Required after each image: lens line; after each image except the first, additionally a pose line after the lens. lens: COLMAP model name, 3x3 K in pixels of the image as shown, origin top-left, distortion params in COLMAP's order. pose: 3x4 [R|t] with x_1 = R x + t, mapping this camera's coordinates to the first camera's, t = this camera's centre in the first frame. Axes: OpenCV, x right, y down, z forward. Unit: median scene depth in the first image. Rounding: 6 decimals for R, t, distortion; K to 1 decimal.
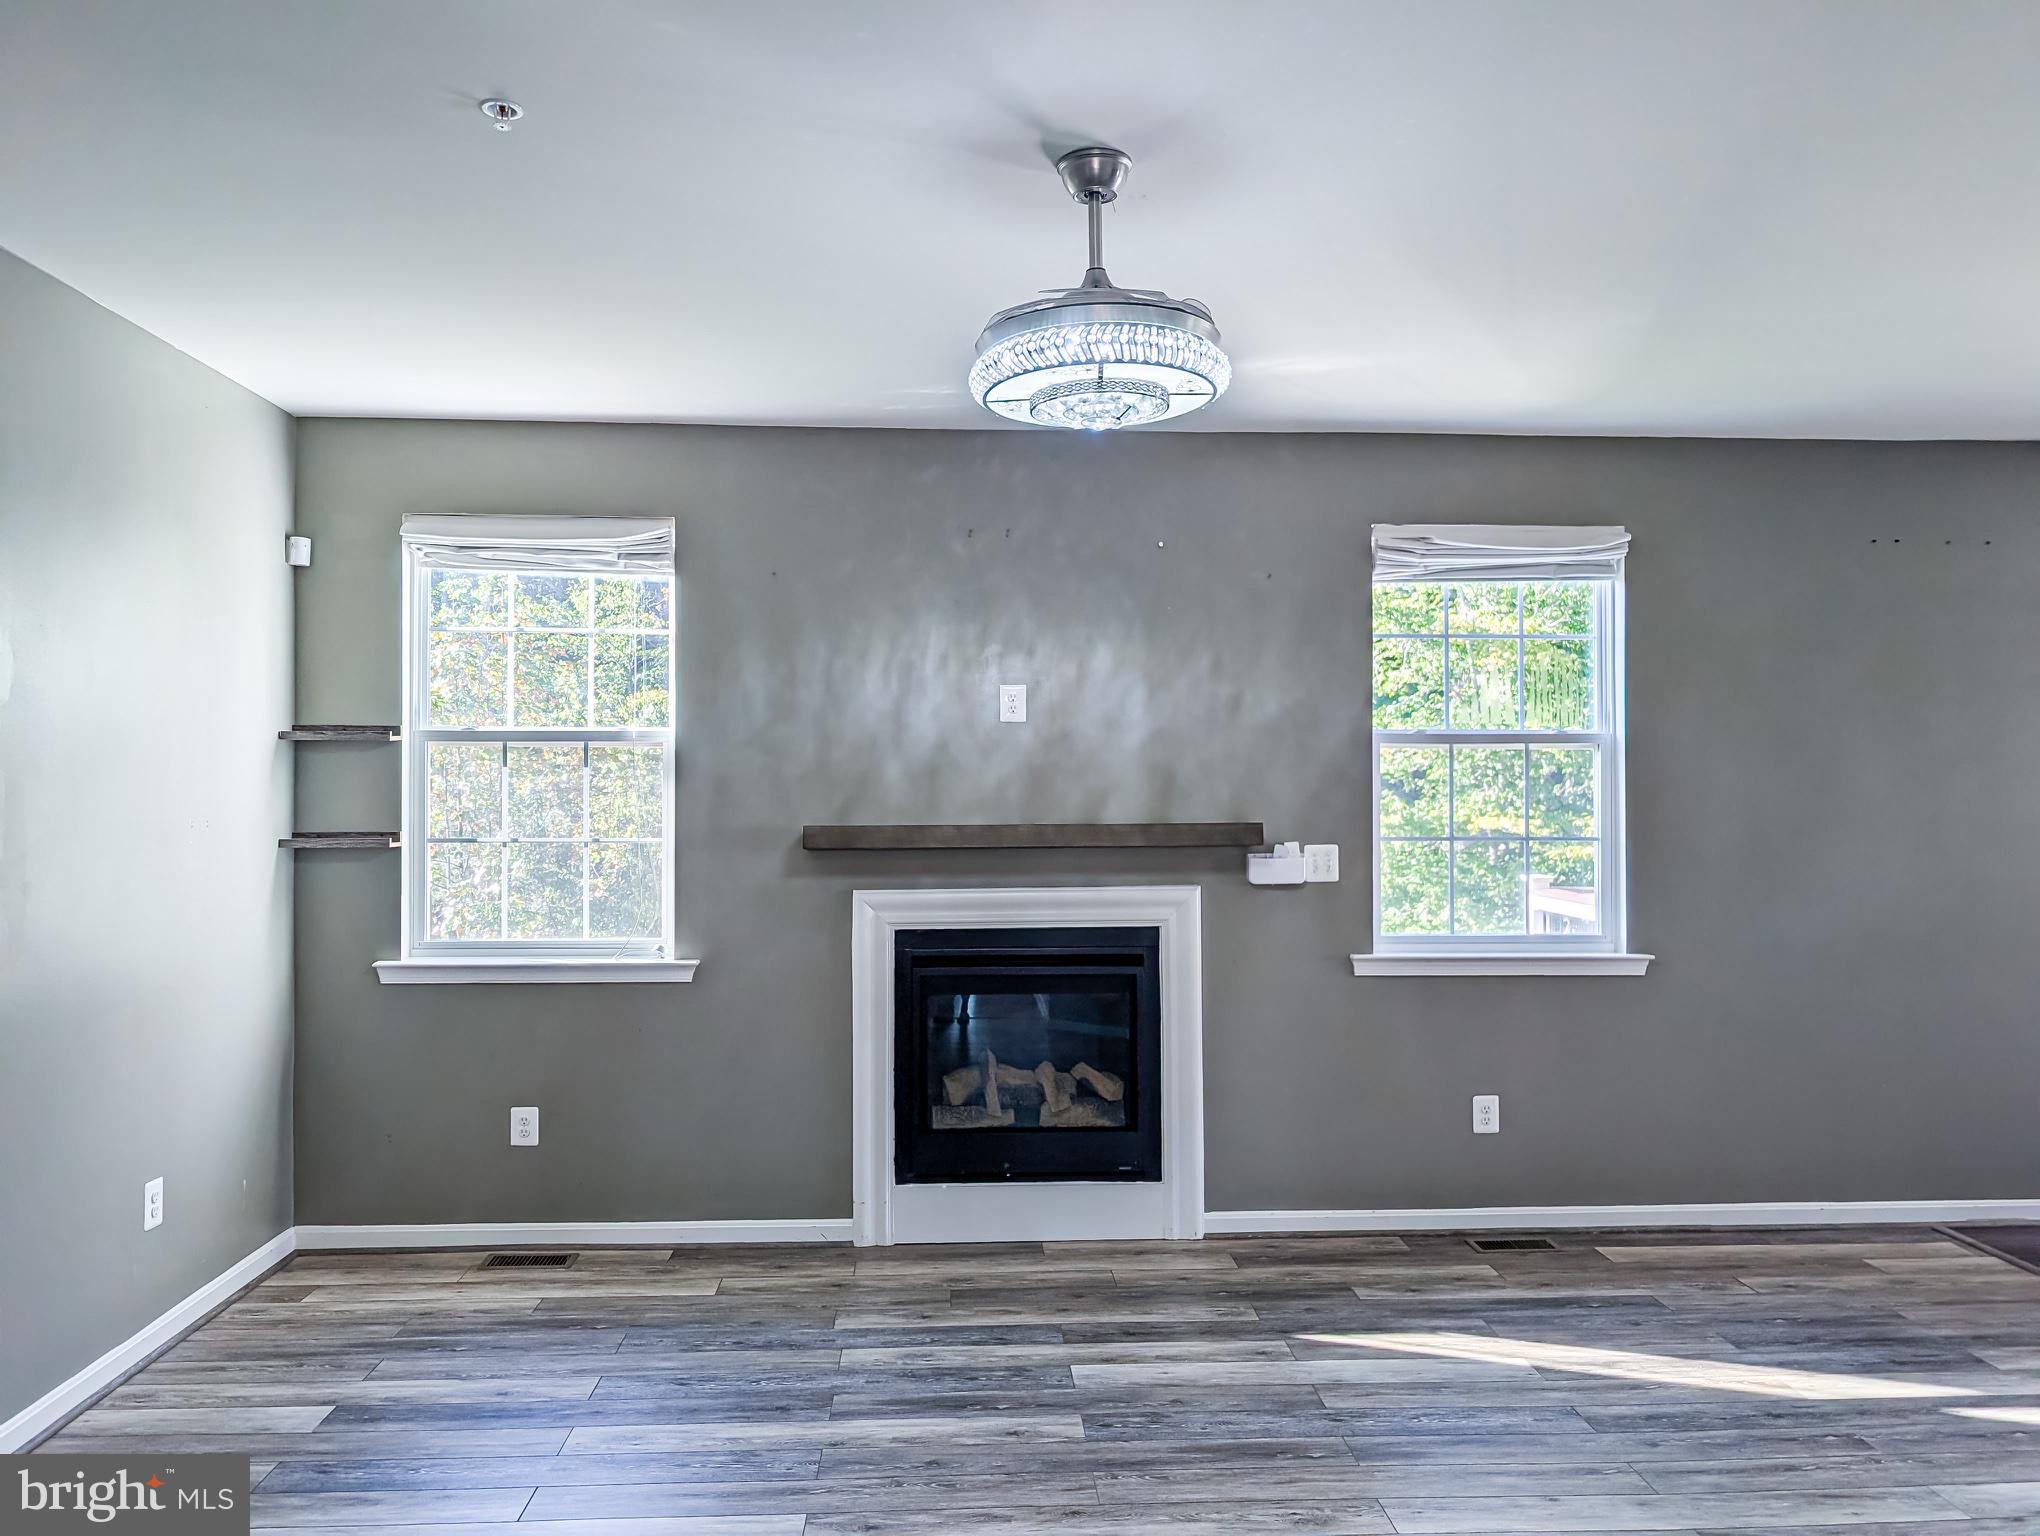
lens RADIAL K [[1453.3, 0, 1004.7], [0, 1453.3, 769.9], [0, 0, 1]] dist [0.061014, -0.096027]
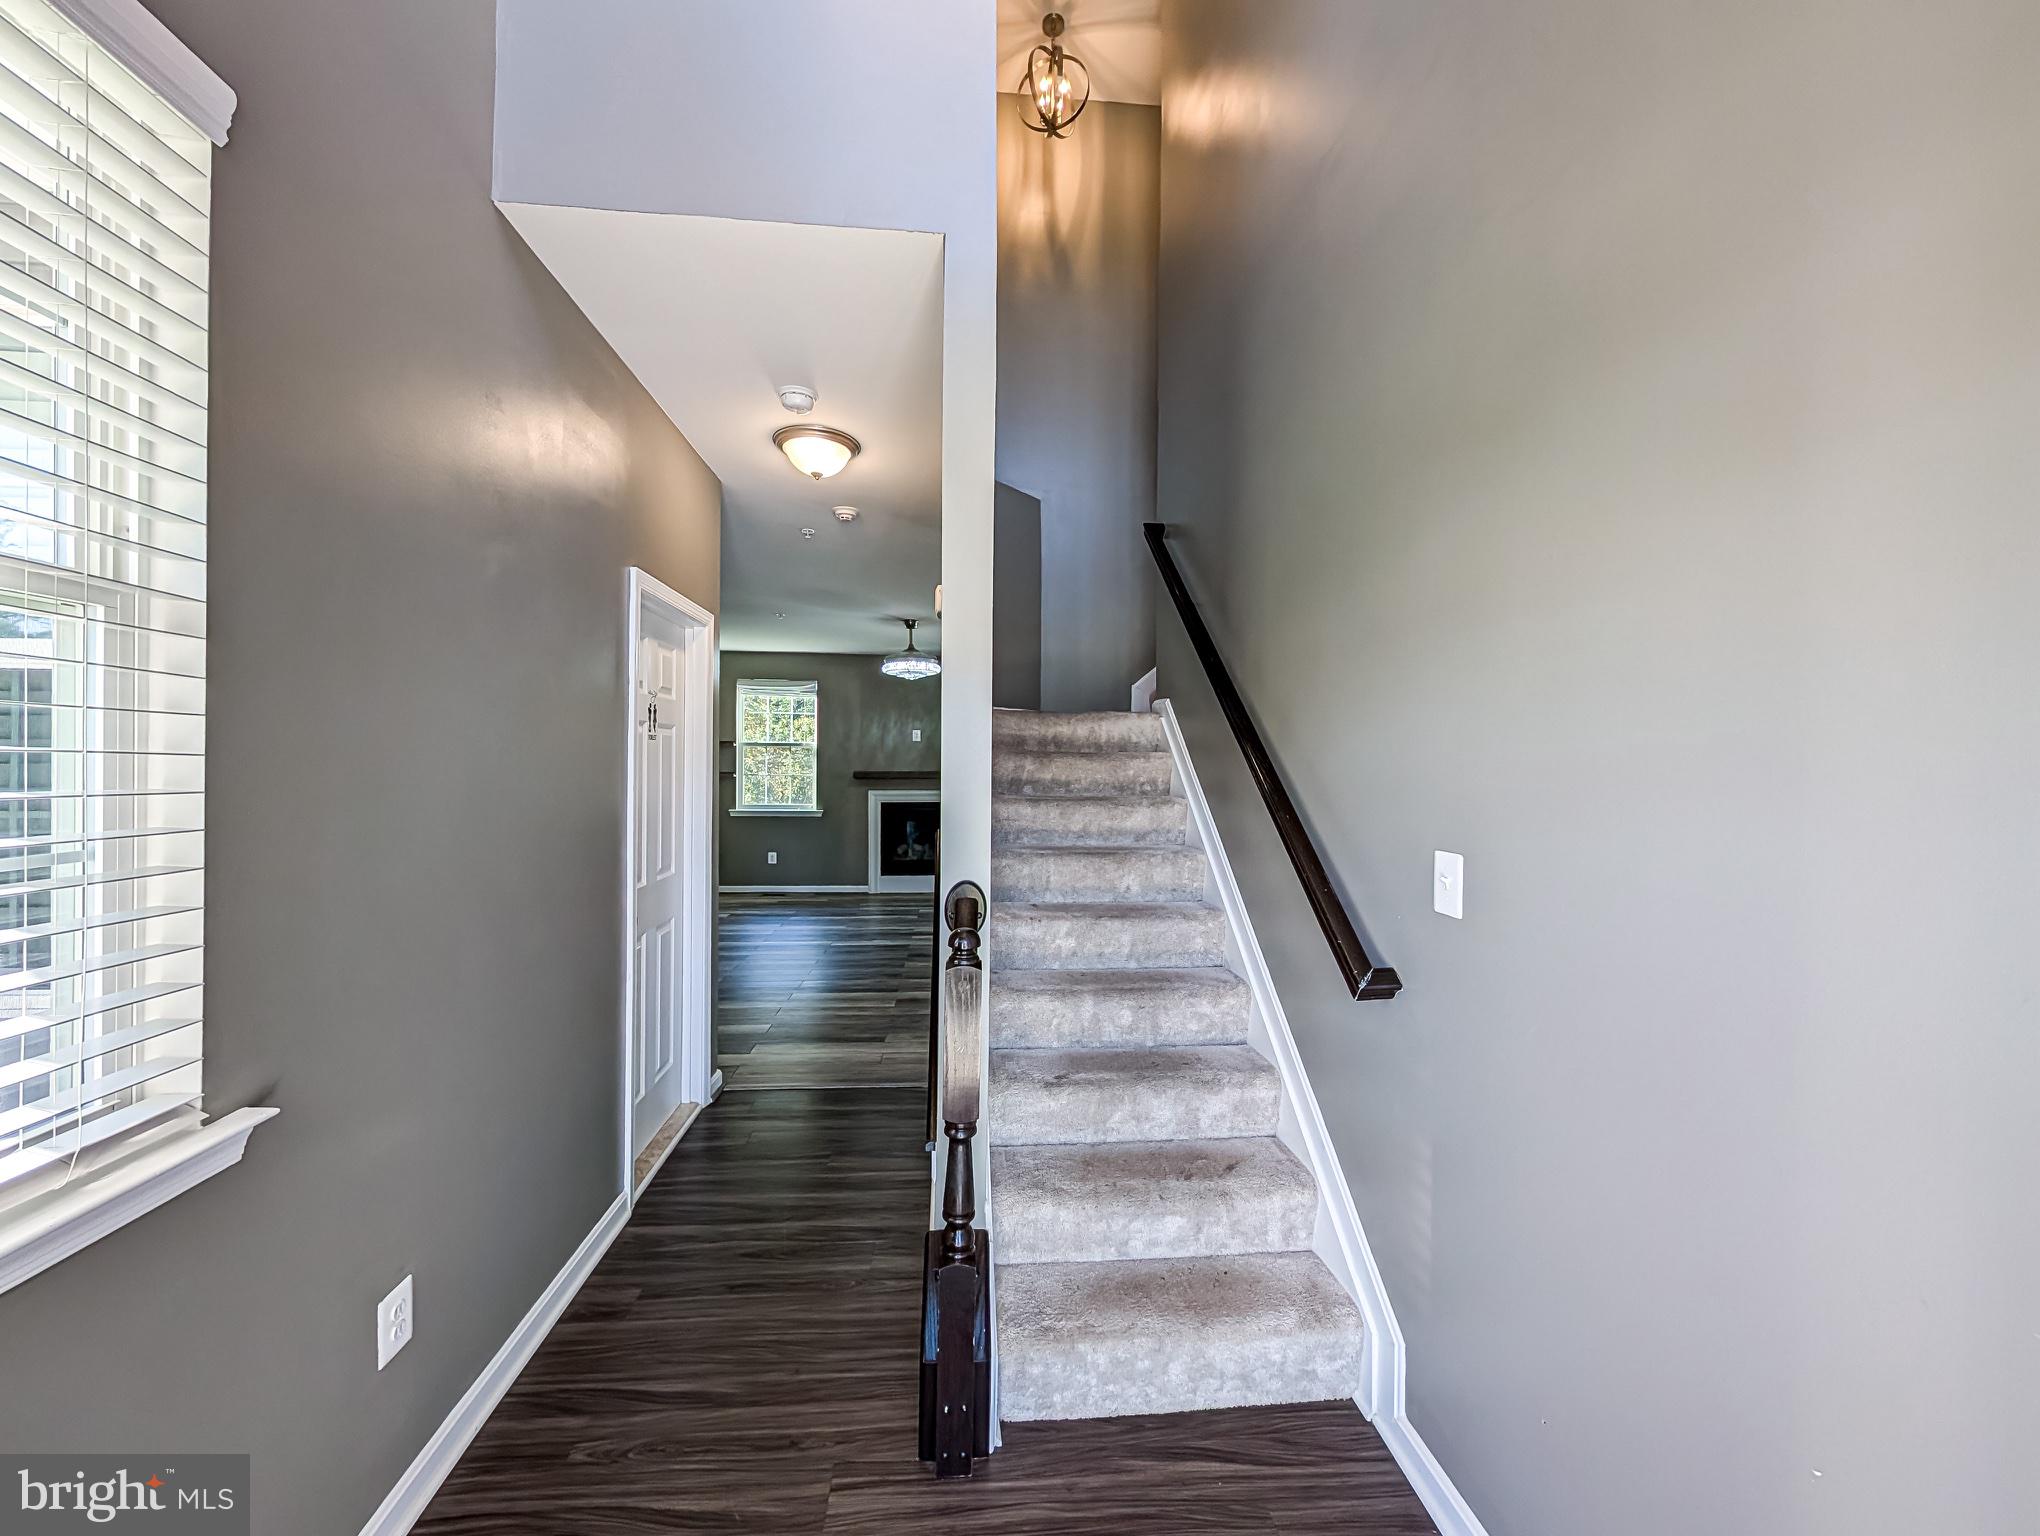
lens RADIAL K [[774.3, 0, 1020.0], [0, 774.3, 768.0], [0, 0, 1]] dist [-0.000175, -0.000002]
pose [[0.999357, 0.009278, 0.034646, 0.187581], [-0.009702, 0.999880, 0.012093, 0.004724], [-0.034530, -0.012421, 0.999326, -0.831322]]
